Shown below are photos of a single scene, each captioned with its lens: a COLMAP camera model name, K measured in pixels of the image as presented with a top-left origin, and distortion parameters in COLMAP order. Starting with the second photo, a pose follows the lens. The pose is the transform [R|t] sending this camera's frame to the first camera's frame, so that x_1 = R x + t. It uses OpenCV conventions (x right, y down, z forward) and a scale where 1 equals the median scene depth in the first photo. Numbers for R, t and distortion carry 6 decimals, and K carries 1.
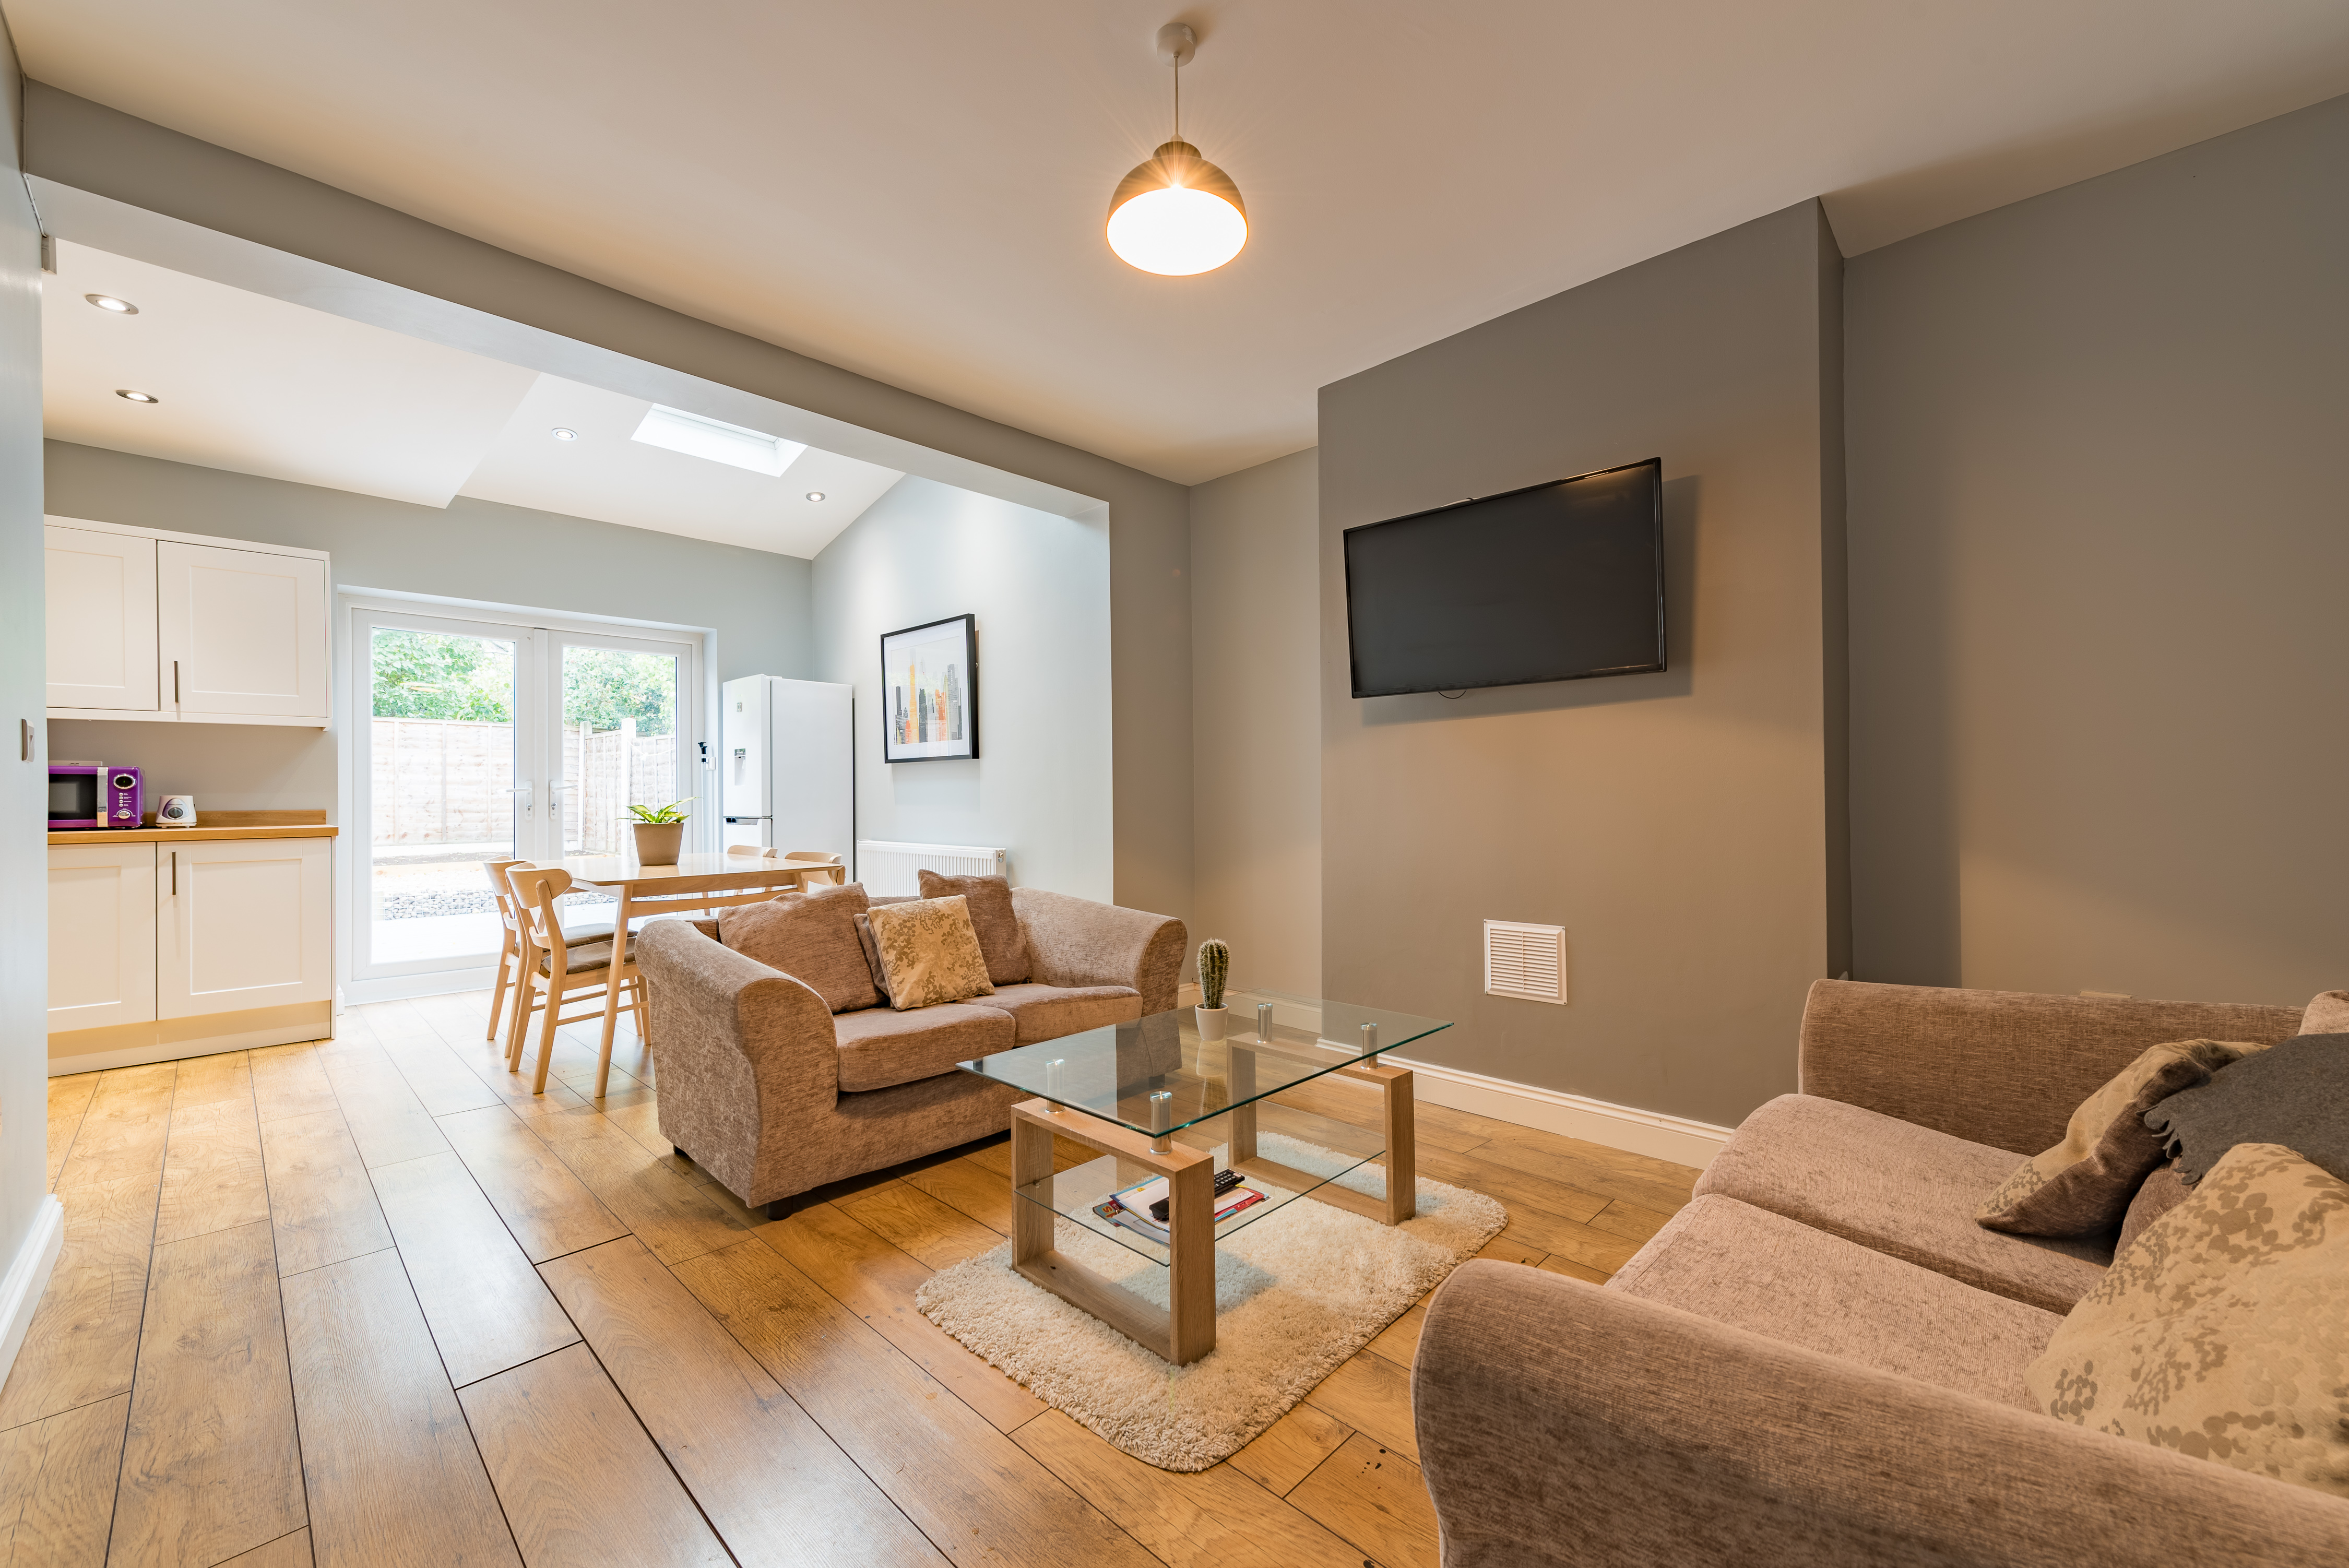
lens RADIAL K [[936.8, 0, 1176.2], [0, 936.8, 786.1], [0, 0, 1]] dist [0.003289, -0.000019]
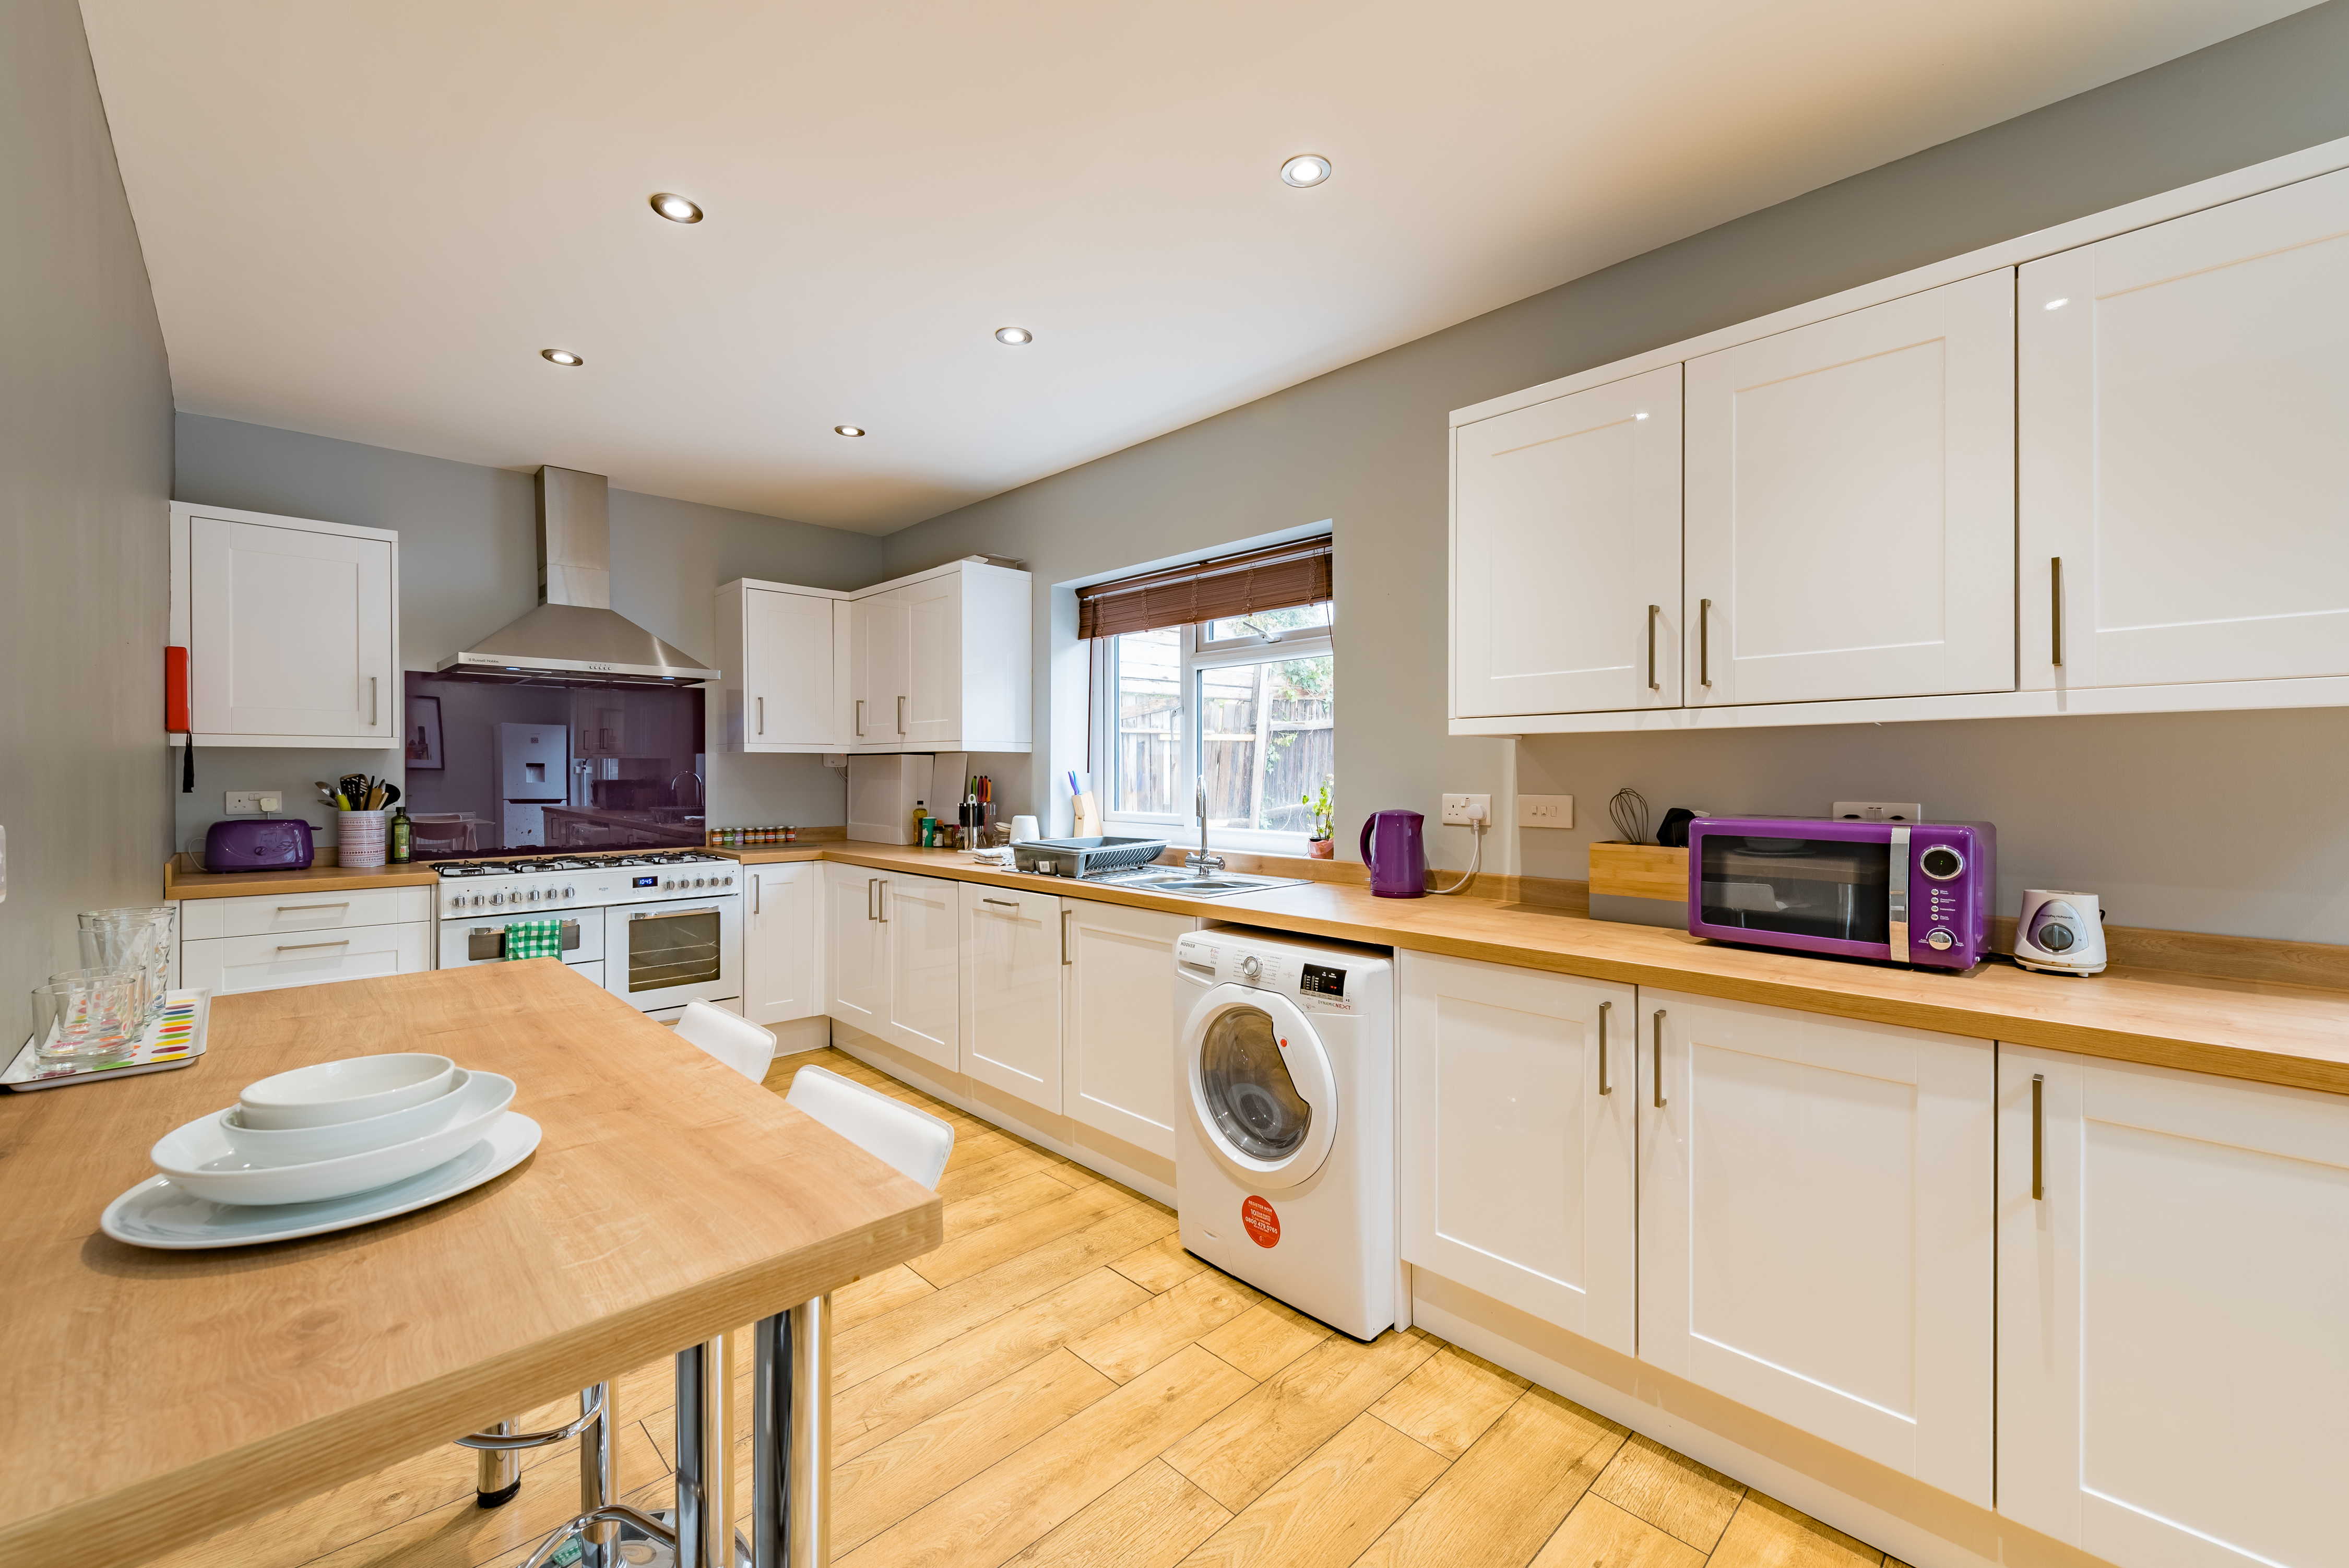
lens RADIAL K [[936.8, 0, 1173.5], [0, 936.8, 778.7], [0, 0, 1]] dist [0.003289, -0.000019]
pose [[-0.031542, 0.011682, -0.999434, -0.362895], [0.002921, 0.999929, 0.011595, -0.026147], [0.999498, -0.002554, -0.031574, 0.354264]]
